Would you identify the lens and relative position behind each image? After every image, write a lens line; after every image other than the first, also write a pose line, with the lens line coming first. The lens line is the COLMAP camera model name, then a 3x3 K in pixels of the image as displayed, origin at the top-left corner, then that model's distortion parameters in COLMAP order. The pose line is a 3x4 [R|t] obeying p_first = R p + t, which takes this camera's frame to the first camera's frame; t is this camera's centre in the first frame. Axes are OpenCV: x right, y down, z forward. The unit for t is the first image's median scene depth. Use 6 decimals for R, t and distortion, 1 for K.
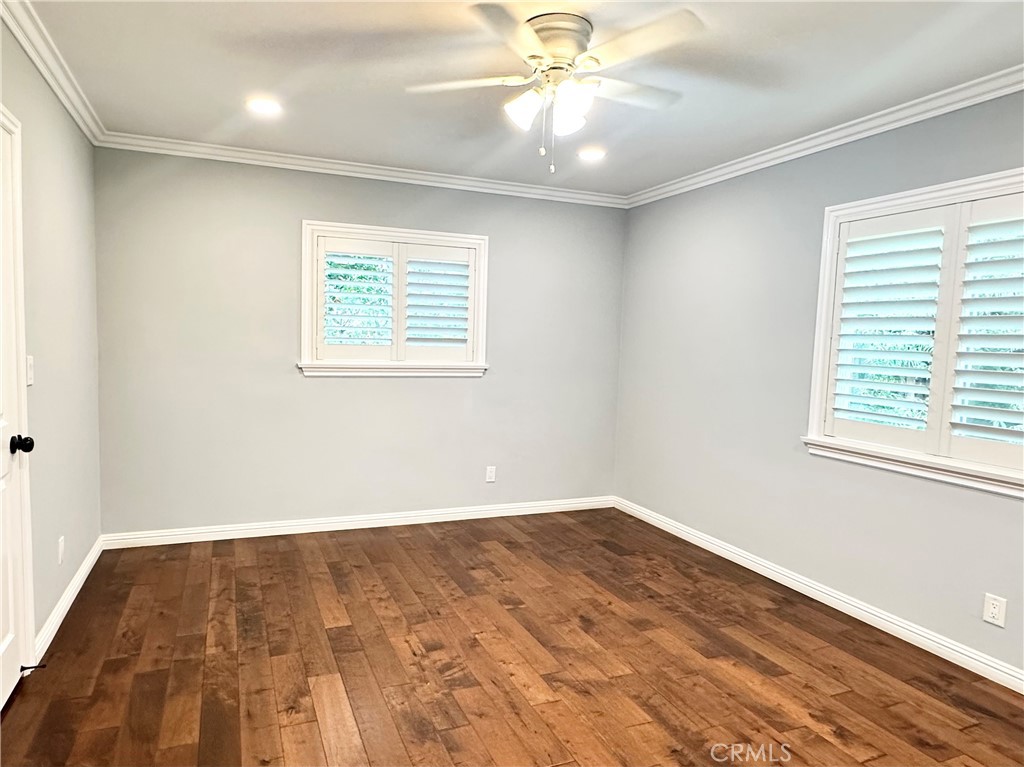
lens RADIAL K [[626.5, 0, 468.3], [0, 626.5, 385.7], [0, 0, 1]] dist [0.000998, 0.000770]
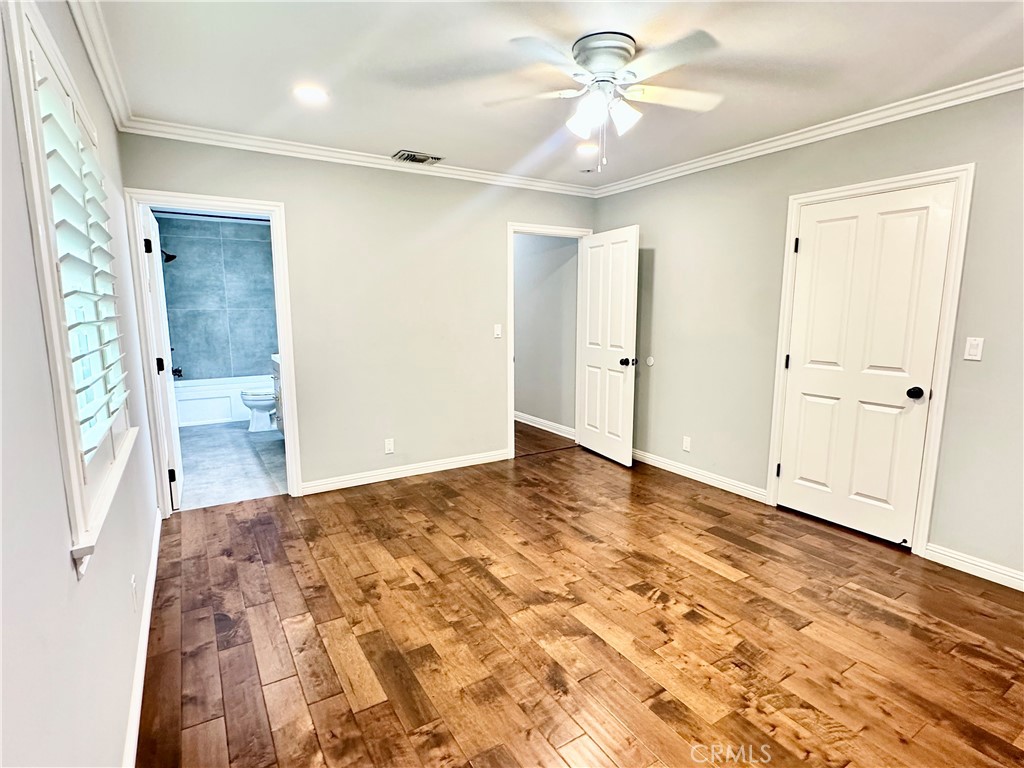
lens RADIAL K [[524.9, 0, 512.0], [0, 524.9, 384.0], [0, 0, 1]] dist [0.000691, 0.000446]
pose [[-0.981573, -0.001538, -0.191082, 0.419732], [-0.043717, 0.975254, 0.216720, -0.140627], [0.186020, 0.221080, -0.957350, 1.737037]]
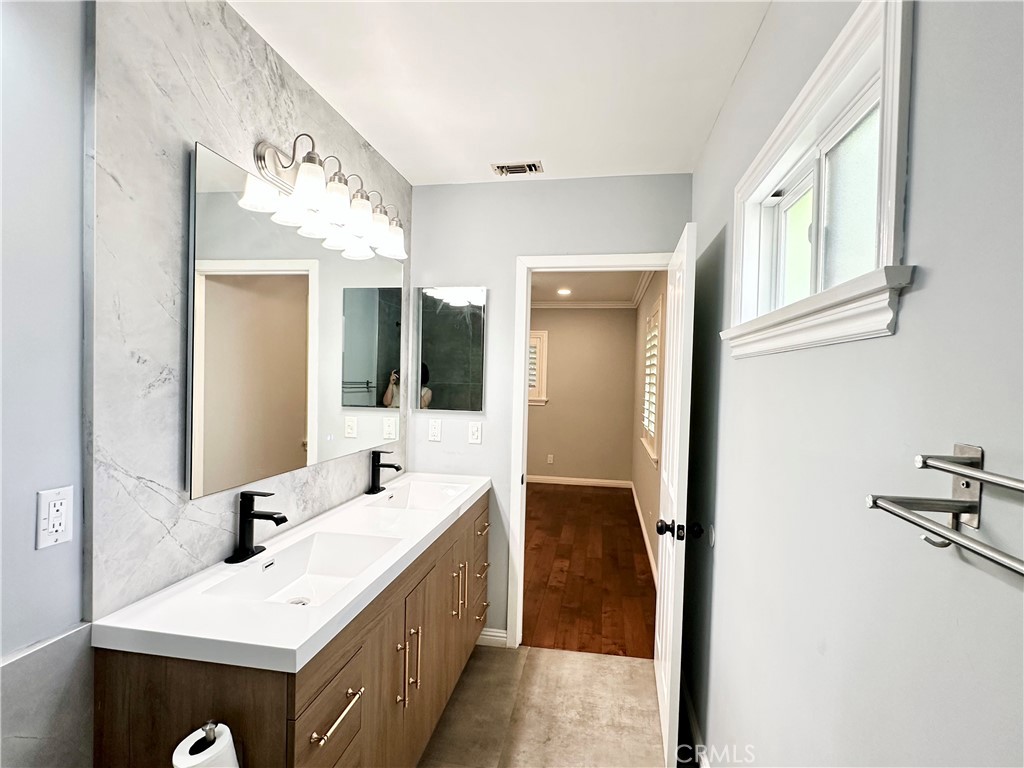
lens RADIAL K [[524.9, 0, 512.0], [0, 524.9, 384.0], [0, 0, 1]] dist [0.000691, 0.000446]
pose [[0.858155, -0.004511, -0.513370, 1.281273], [-0.035694, 0.997017, -0.068428, 0.055794], [0.512148, 0.077046, 0.855435, -0.669479]]
